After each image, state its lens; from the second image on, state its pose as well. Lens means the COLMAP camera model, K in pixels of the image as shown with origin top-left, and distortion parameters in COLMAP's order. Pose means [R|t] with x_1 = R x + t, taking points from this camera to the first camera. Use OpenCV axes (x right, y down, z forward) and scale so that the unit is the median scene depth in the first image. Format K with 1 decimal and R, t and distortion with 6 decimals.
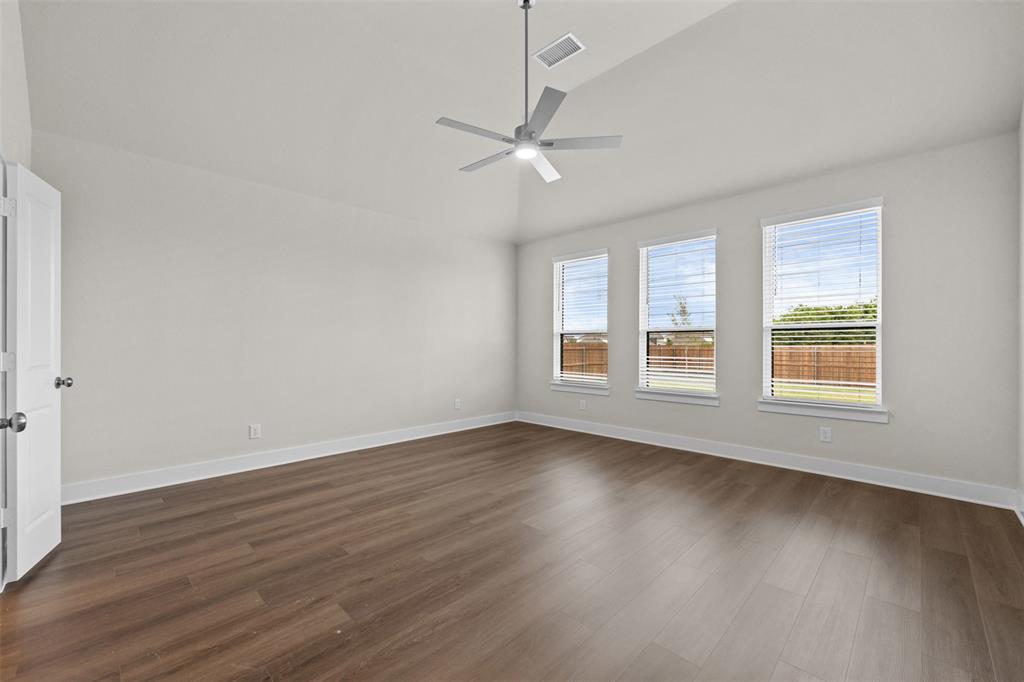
lens RADIAL K [[405.9, 0, 512.3], [0, 405.9, 350.9], [0, 0, 1]] dist [-0.034183, 0.000092]
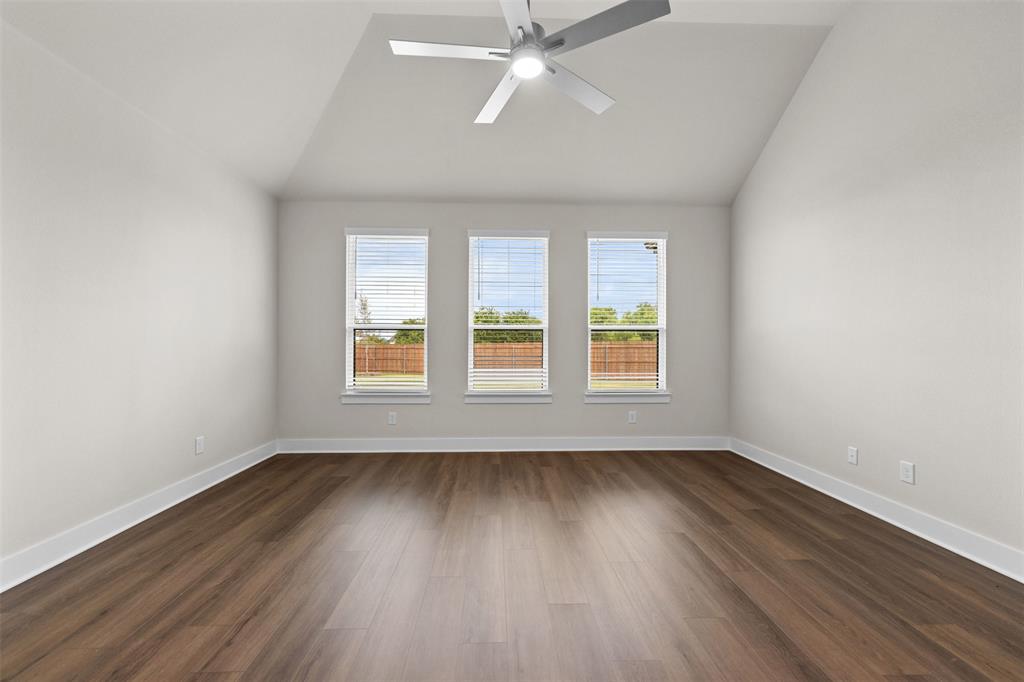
lens RADIAL K [[413.8, 0, 509.8], [0, 413.8, 347.9], [0, 0, 1]] dist [-0.000741, -0.000054]
pose [[0.678014, -0.004361, 0.735036, -0.298957], [0.007995, 0.999967, -0.001442, -0.003268], [-0.735005, 0.006854, 0.678027, 0.309678]]
